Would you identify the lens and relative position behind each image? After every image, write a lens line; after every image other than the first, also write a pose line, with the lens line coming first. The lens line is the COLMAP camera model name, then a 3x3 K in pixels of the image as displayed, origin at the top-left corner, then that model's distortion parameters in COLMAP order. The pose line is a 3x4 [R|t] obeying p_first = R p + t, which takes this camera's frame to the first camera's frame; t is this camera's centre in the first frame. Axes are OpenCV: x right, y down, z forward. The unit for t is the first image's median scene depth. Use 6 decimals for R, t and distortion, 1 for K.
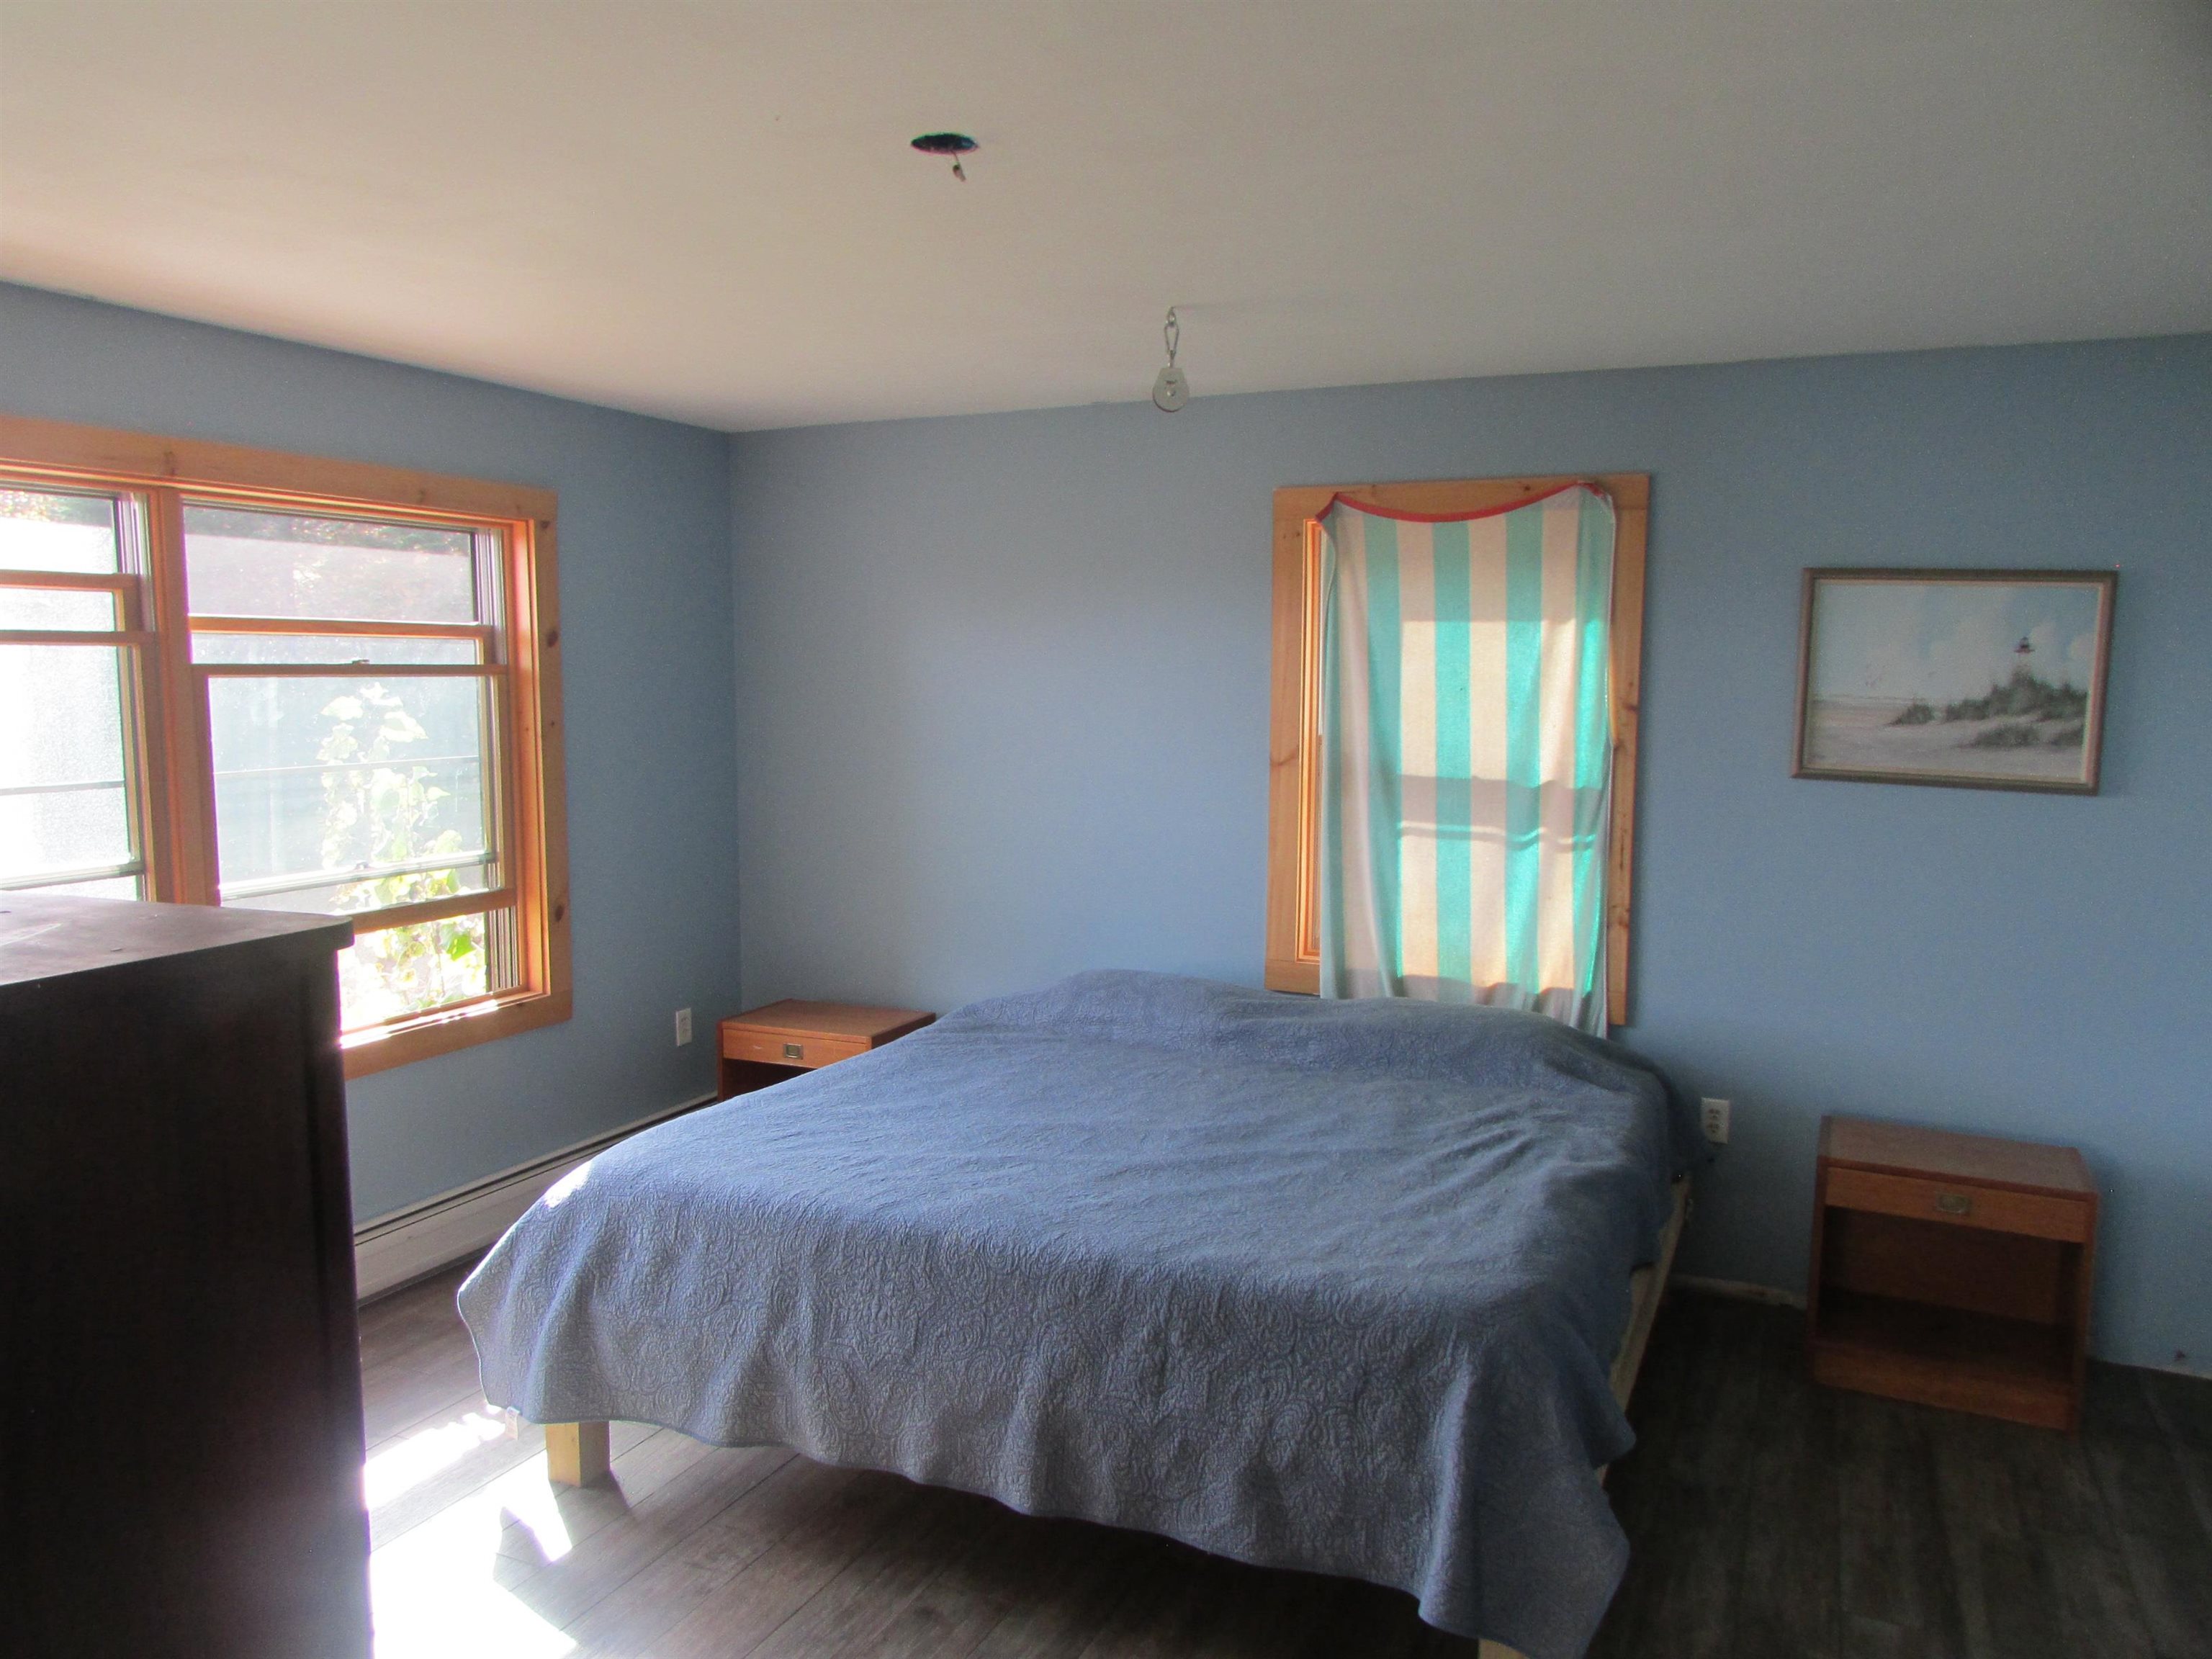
lens RADIAL K [[1594.3, 0, 1114.4], [0, 1594.3, 818.4], [0, 0, 1]] dist [-0.009439, 0.004866]
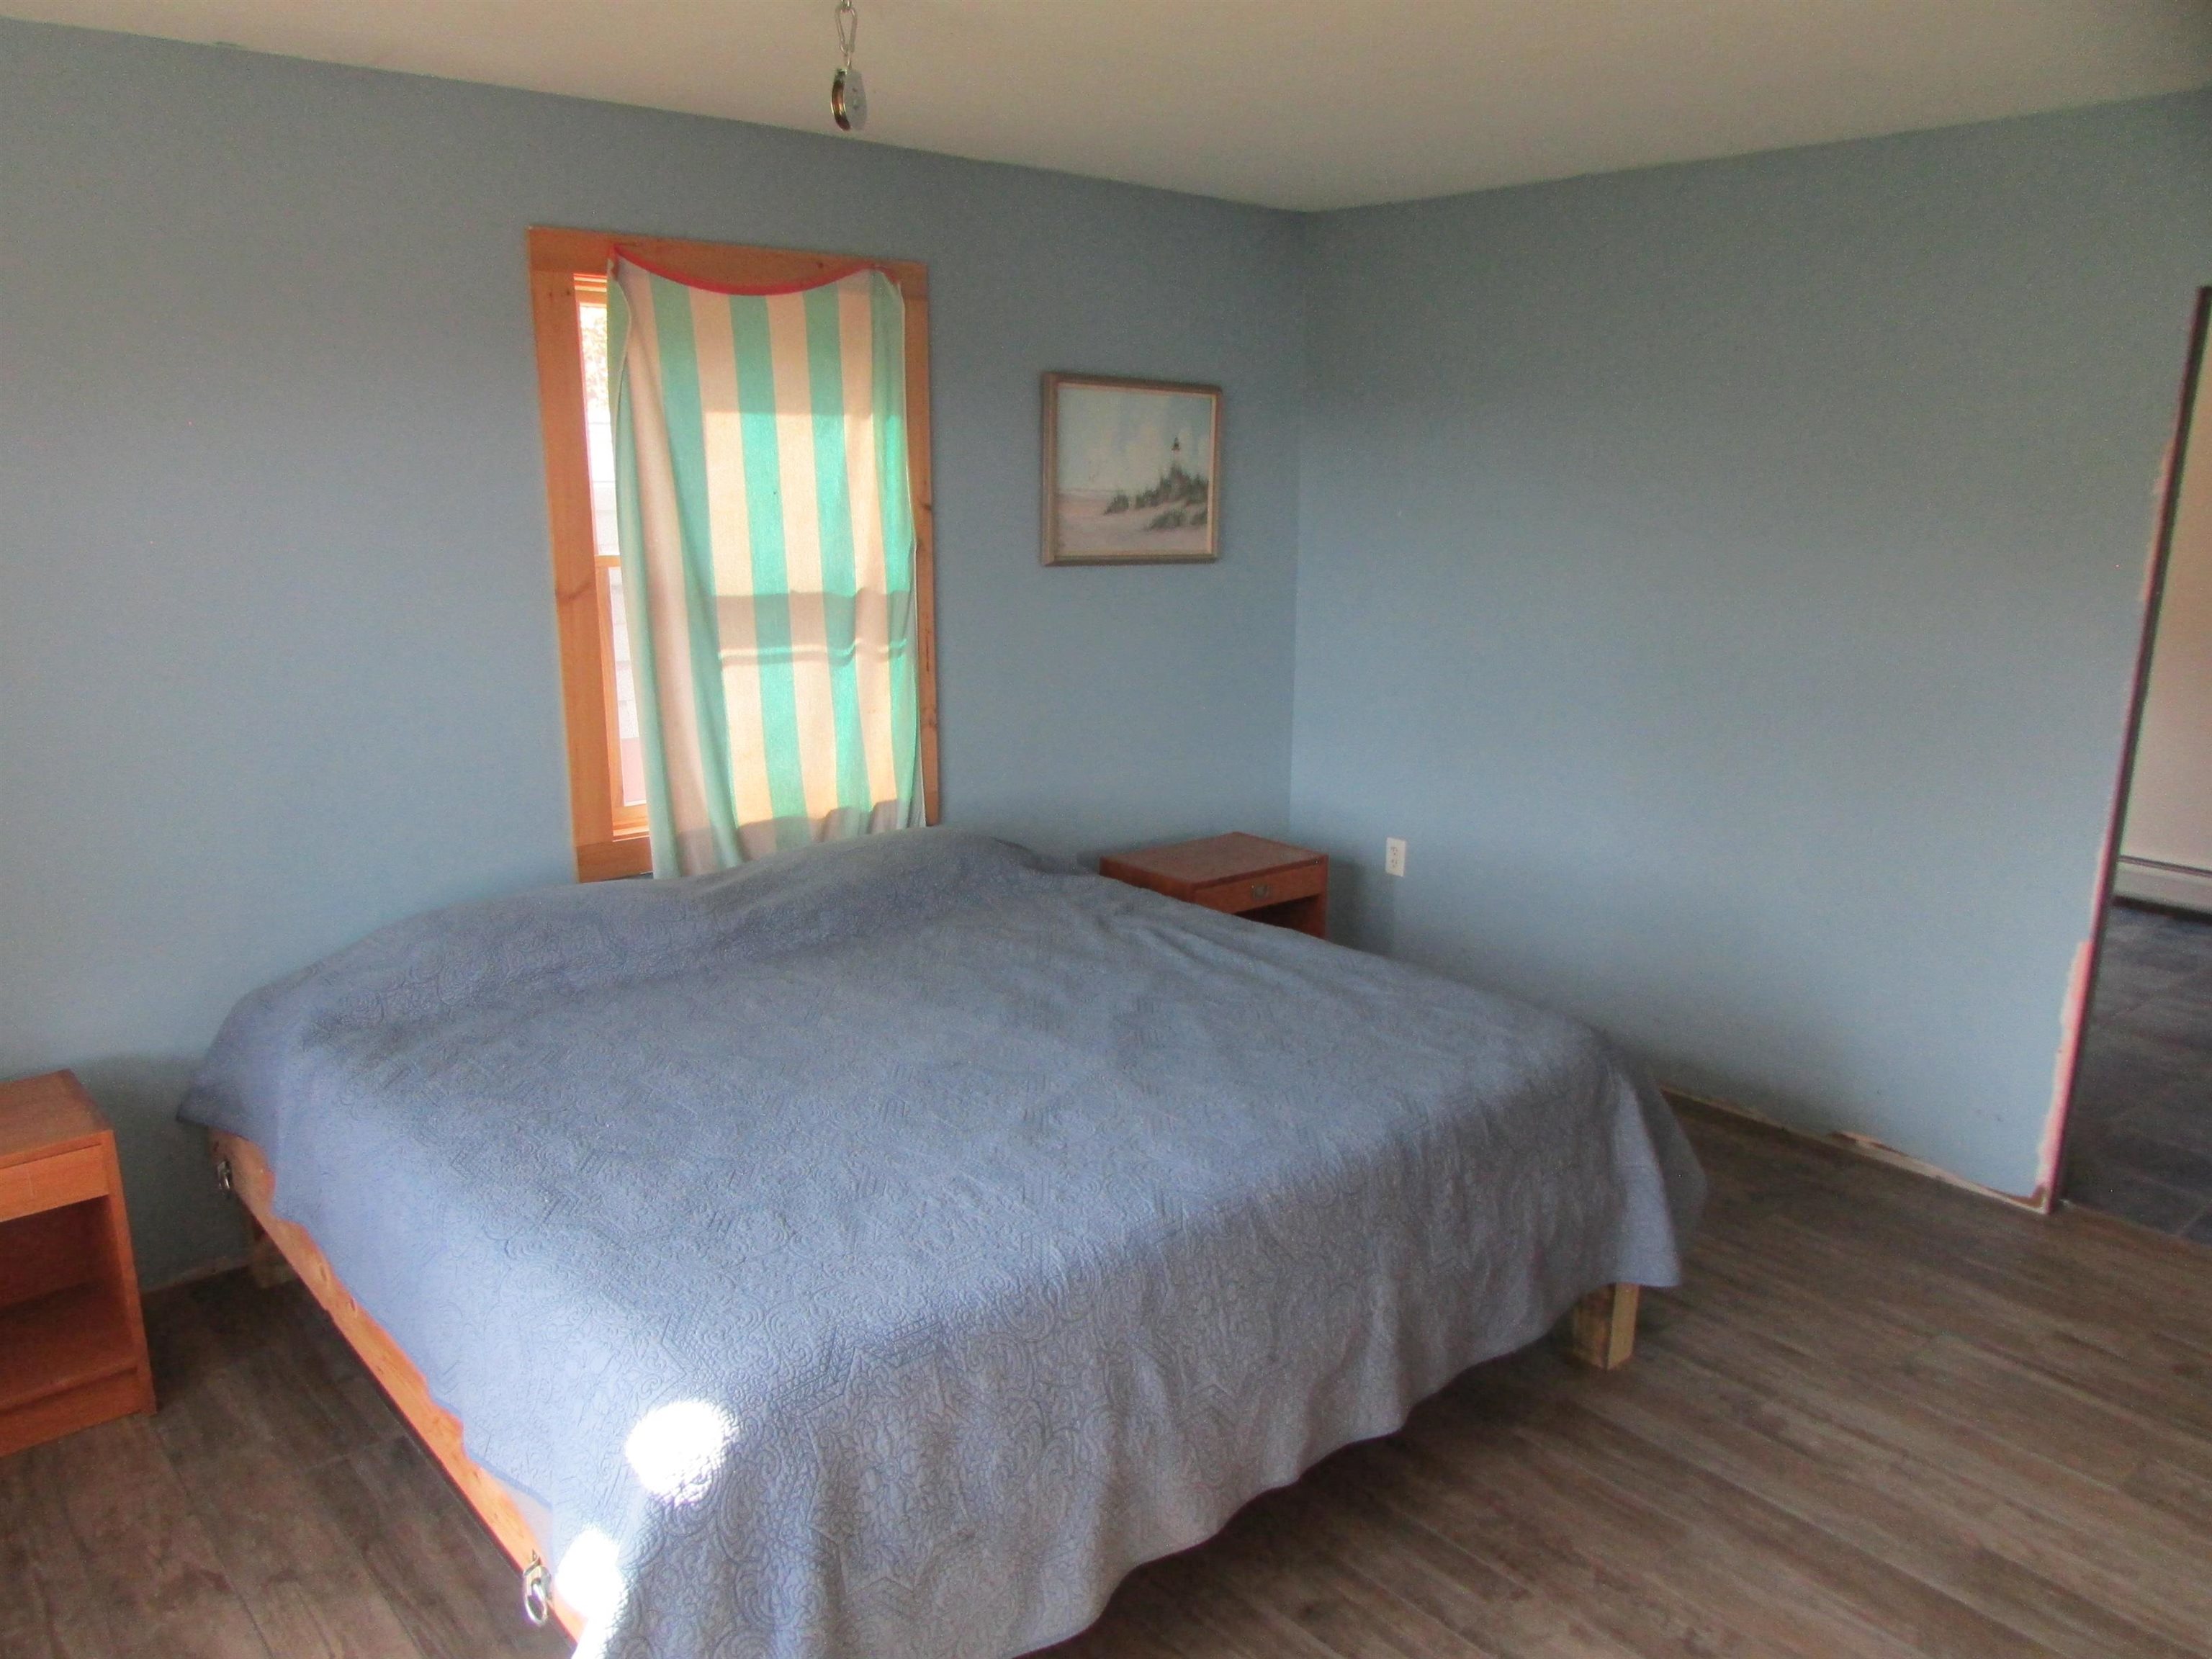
lens RADIAL K [[1625.5, 0, 1104.4], [0, 1625.5, 781.1], [0, 0, 1]] dist [0.040246, 0.001680]
pose [[0.434955, -0.189068, 0.880379, -0.543569], [0.079743, 0.981954, 0.171485, -0.066253], [-0.896914, -0.004384, 0.442183, 0.448278]]
